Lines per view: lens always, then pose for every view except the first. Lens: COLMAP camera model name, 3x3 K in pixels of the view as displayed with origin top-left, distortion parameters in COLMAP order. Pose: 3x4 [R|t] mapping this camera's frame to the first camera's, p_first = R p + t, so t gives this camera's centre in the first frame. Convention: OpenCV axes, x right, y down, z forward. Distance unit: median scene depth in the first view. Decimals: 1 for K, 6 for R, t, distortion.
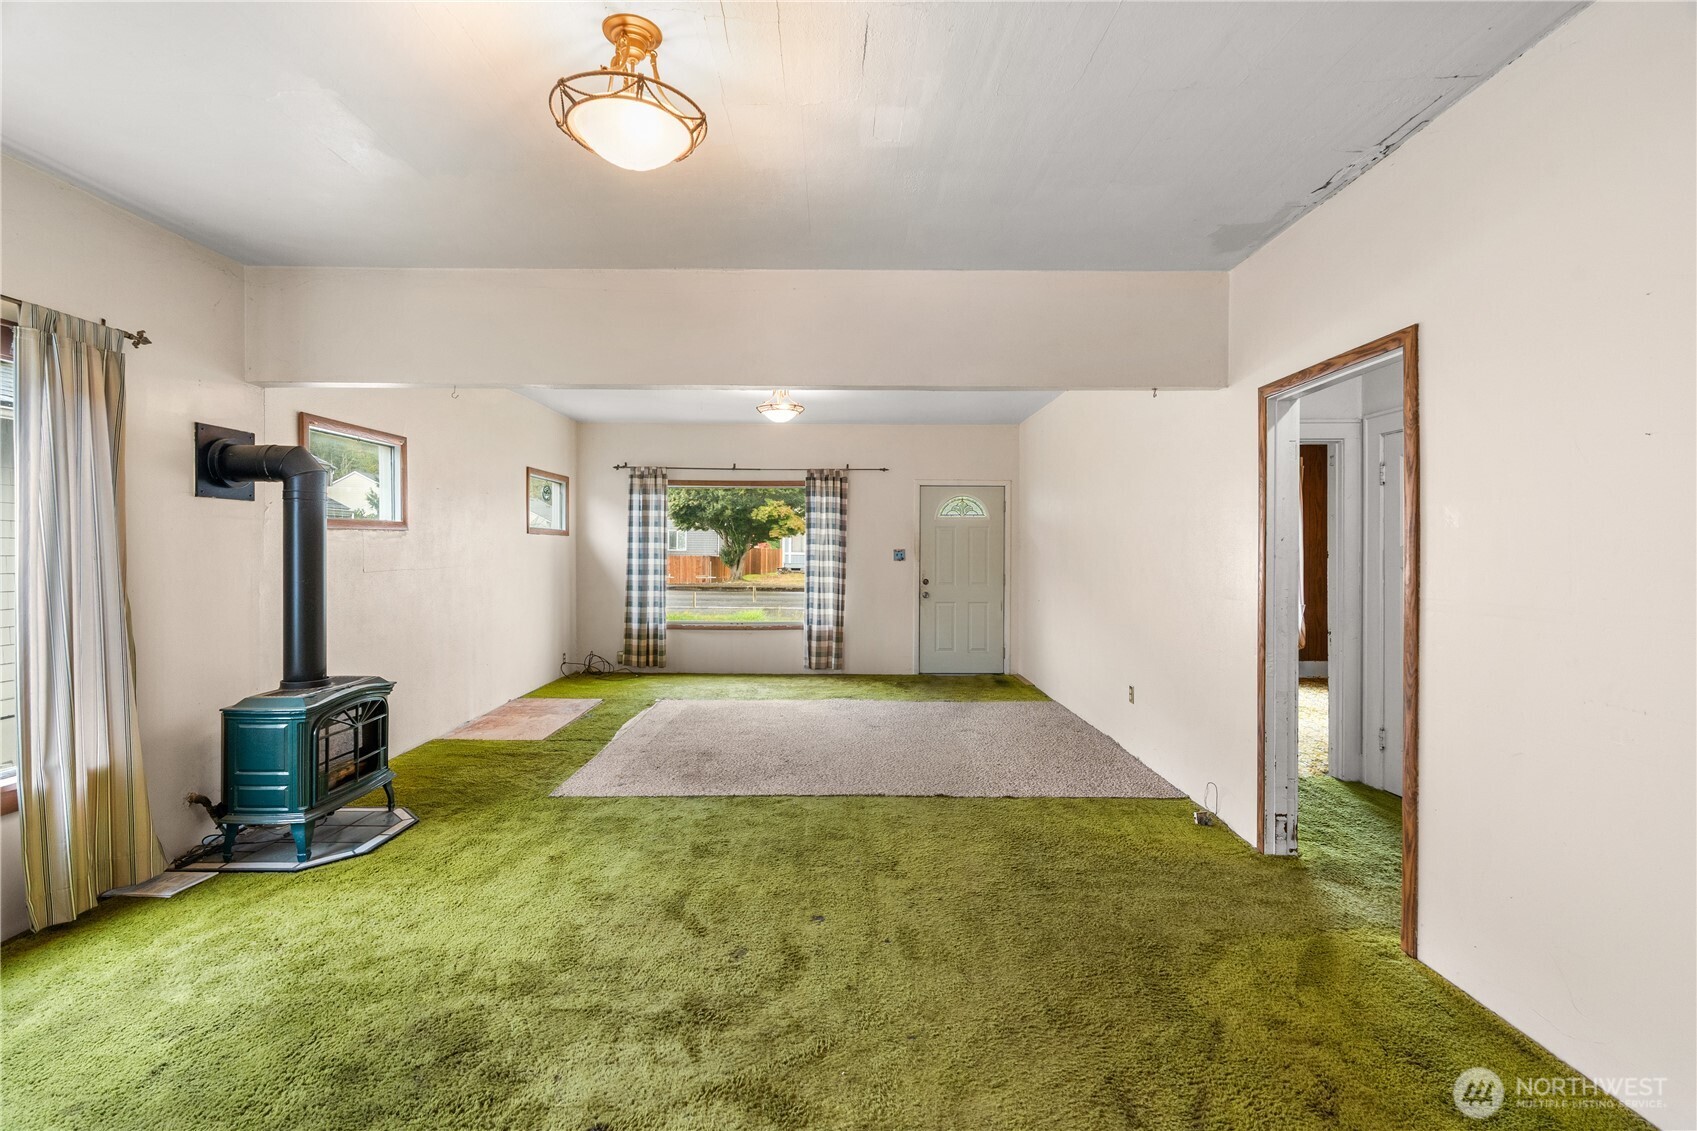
lens RADIAL K [[772.8, 0, 848.5], [0, 772.8, 565.5], [0, 0, 1]] dist [-0.021749, -0.000330]
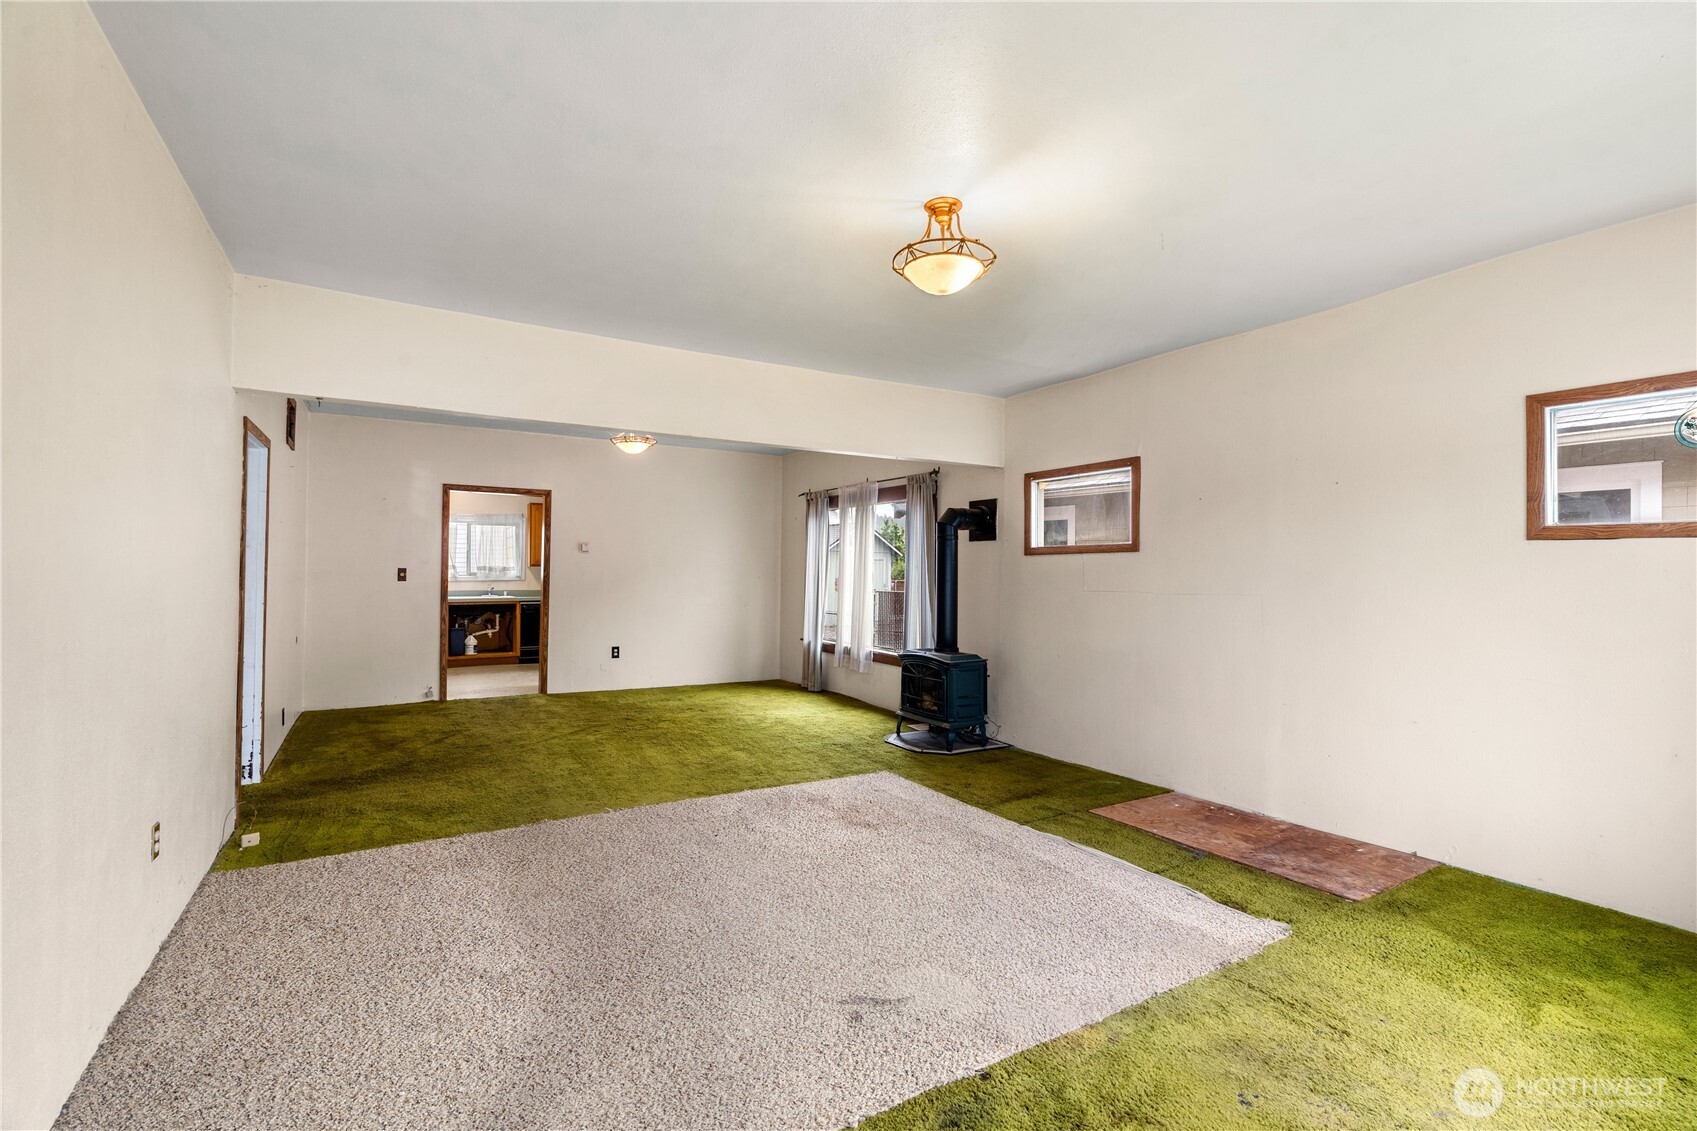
lens RADIAL K [[785.0, 0, 845.4], [0, 785.0, 562.3], [0, 0, 1]] dist [-0.000199, 0.001206]
pose [[-0.868520, -0.003228, -0.495644, 0.351070], [-0.011828, 0.999829, 0.014215, -0.062686], [0.495514, 0.018208, -0.868409, 2.486828]]
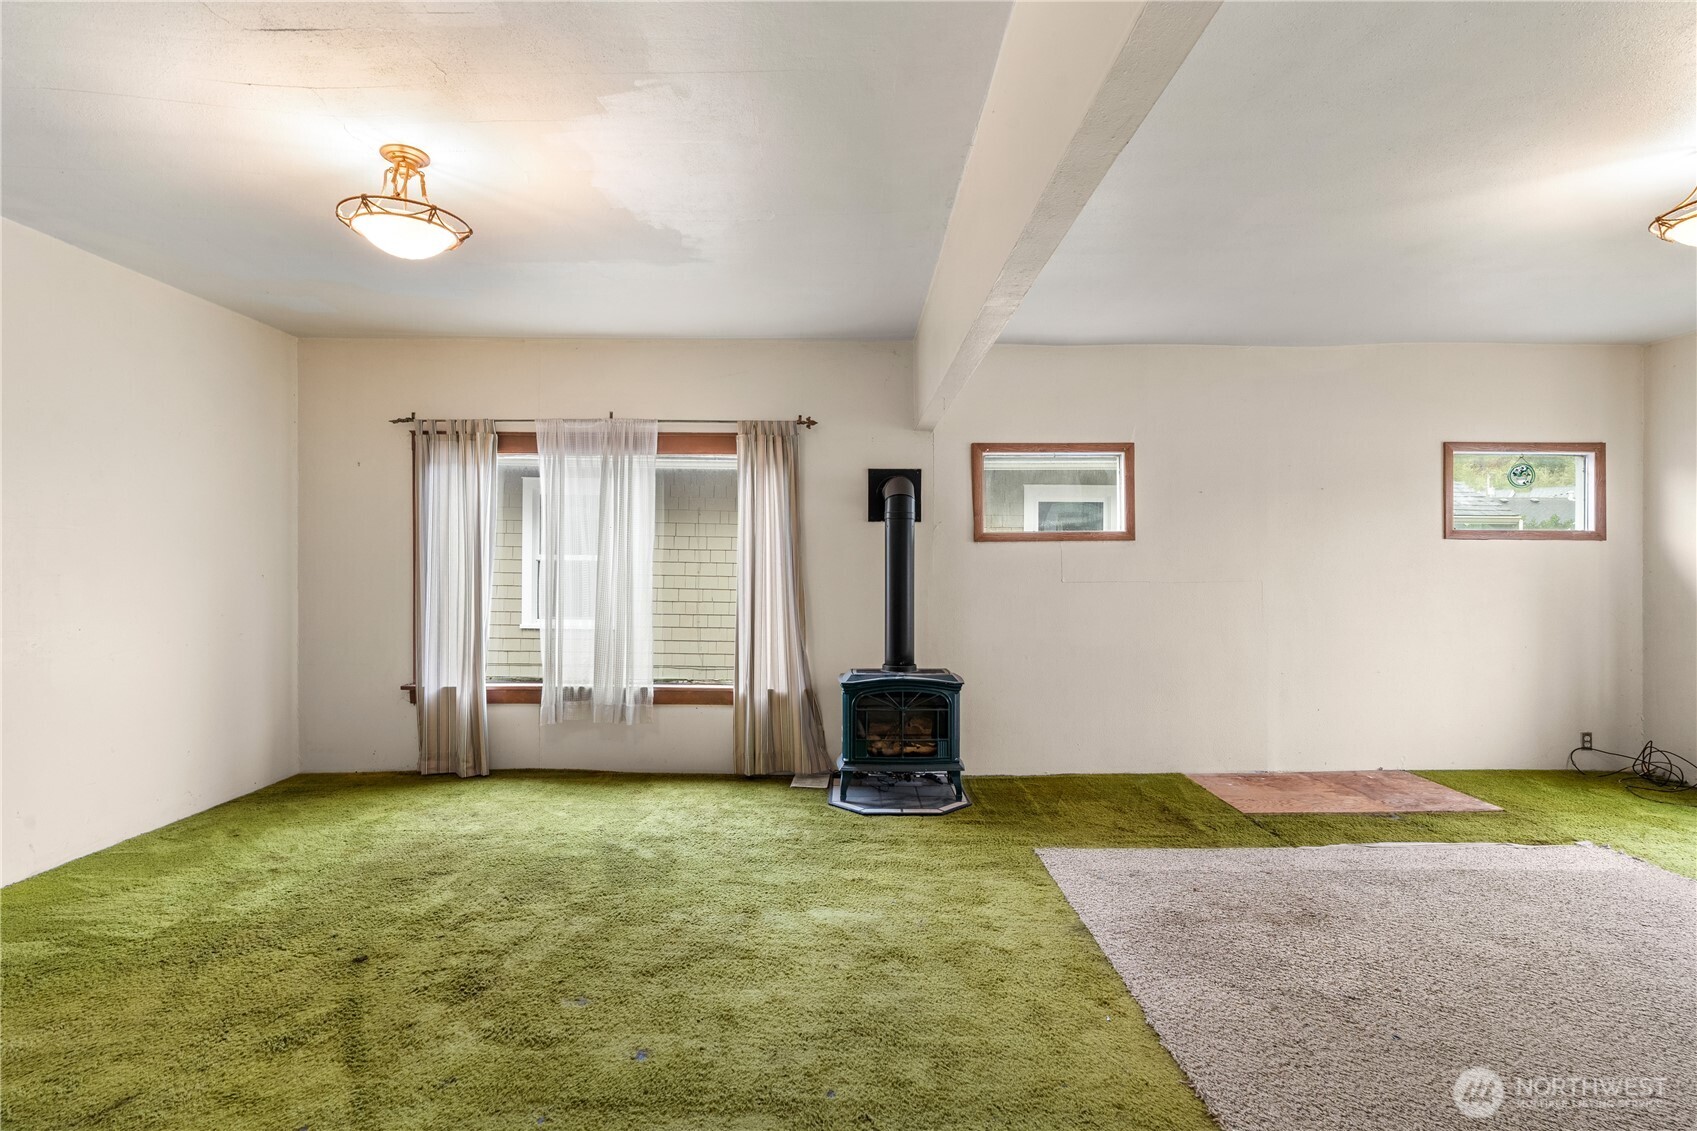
lens RADIAL K [[767.2, 0, 845.5], [0, 767.2, 564.9], [0, 0, 1]] dist [-0.007184, 0.000714]
pose [[-0.006291, -0.001939, -0.999978, 0.551451], [-0.025642, 0.999670, -0.001777, -0.007194], [0.999651, 0.025630, -0.006339, 0.956374]]
